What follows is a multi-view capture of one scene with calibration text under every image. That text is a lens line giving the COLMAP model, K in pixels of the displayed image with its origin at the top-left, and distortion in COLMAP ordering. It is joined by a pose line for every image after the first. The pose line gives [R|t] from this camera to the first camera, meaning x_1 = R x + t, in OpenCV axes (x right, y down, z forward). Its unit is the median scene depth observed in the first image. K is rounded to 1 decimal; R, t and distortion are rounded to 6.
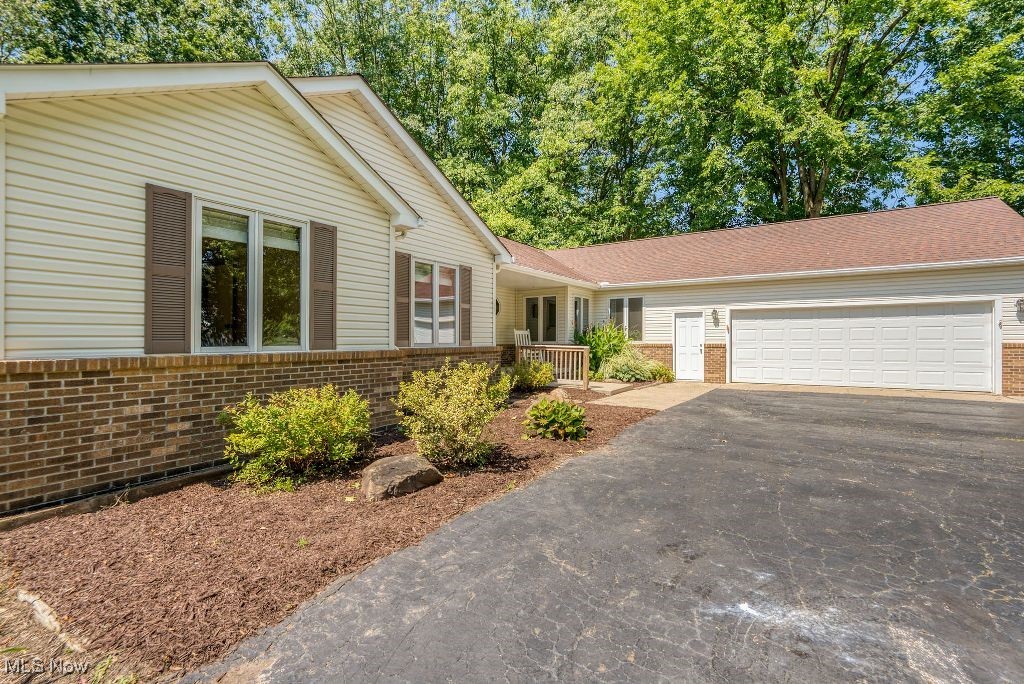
lens RADIAL K [[476.0, 0, 505.8], [0, 476.0, 341.3], [0, 0, 1]] dist [-0.000883, -0.000245]
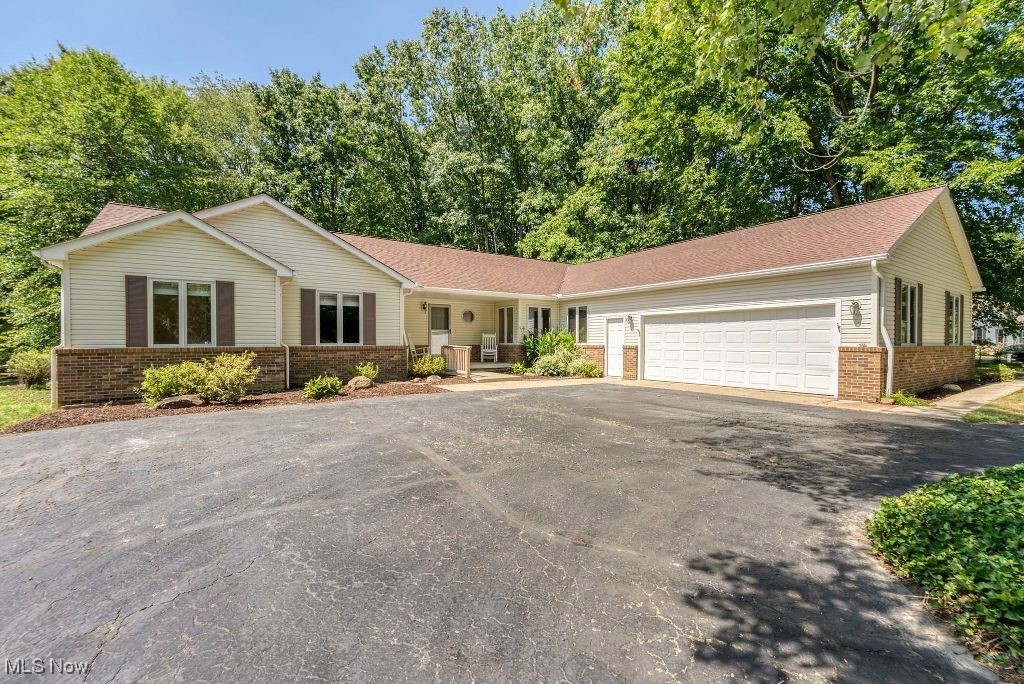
lens RADIAL K [[433.4, 0, 512.5], [0, 433.4, 356.2], [0, 0, 1]] dist [-0.011484, -0.000251]
pose [[0.922723, 0.017201, -0.385079, 0.755810], [-0.004860, 0.999444, 0.032997, -0.002814], [0.385433, -0.028575, 0.922293, -0.095980]]
